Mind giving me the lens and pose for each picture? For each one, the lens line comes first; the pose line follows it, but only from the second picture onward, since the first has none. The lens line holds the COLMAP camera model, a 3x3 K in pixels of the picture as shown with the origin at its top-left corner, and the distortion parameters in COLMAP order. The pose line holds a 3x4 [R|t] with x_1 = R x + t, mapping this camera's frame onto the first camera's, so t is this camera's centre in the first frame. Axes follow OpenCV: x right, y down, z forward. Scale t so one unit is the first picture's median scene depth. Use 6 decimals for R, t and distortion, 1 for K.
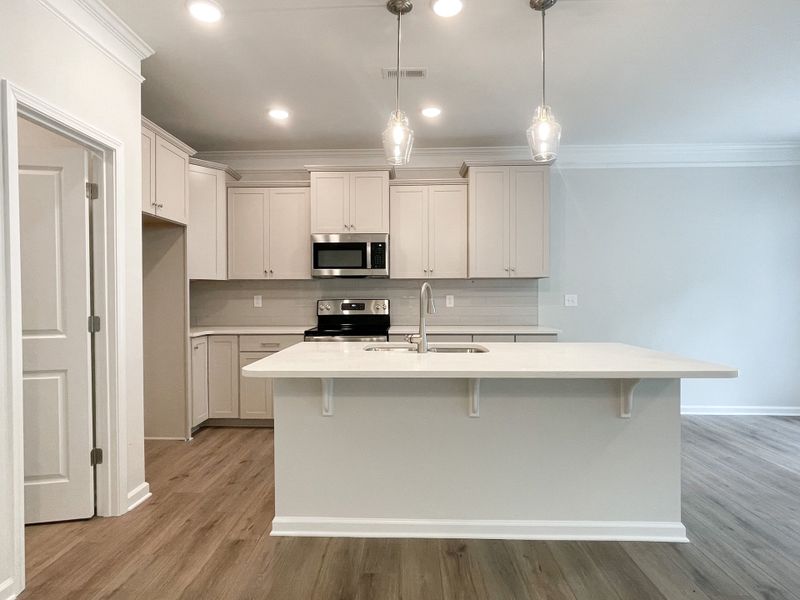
lens RADIAL K [[442.5, 0, 396.5], [0, 442.5, 301.0], [0, 0, 1]] dist [0.003932, 0.000139]
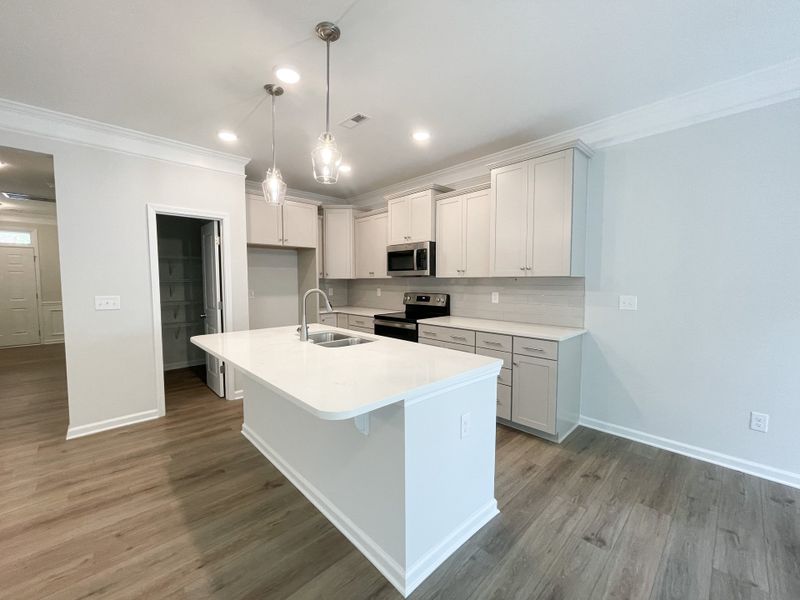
lens RADIAL K [[324.9, 0, 405.1], [0, 324.9, 297.2], [0, 0, 1]] dist [0.004092, 0.000614]
pose [[0.714503, 0.041072, -0.698426, 0.577802], [-0.009005, 0.998733, 0.049520, -0.042143], [0.699575, -0.029093, 0.713967, 0.308671]]
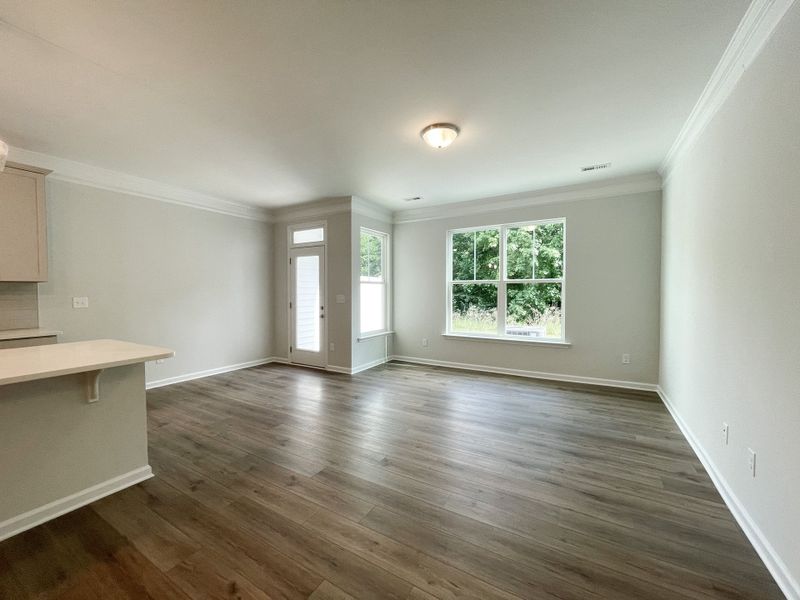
lens RADIAL K [[324.9, 0, 399.2], [0, 324.9, 299.2], [0, 0, 1]] dist [0.004092, 0.000614]
pose [[0.488326, -0.022582, 0.872369, 0.077385], [0.012255, 0.999744, 0.019019, -0.017139], [-0.872575, 0.001404, 0.488478, -0.103350]]
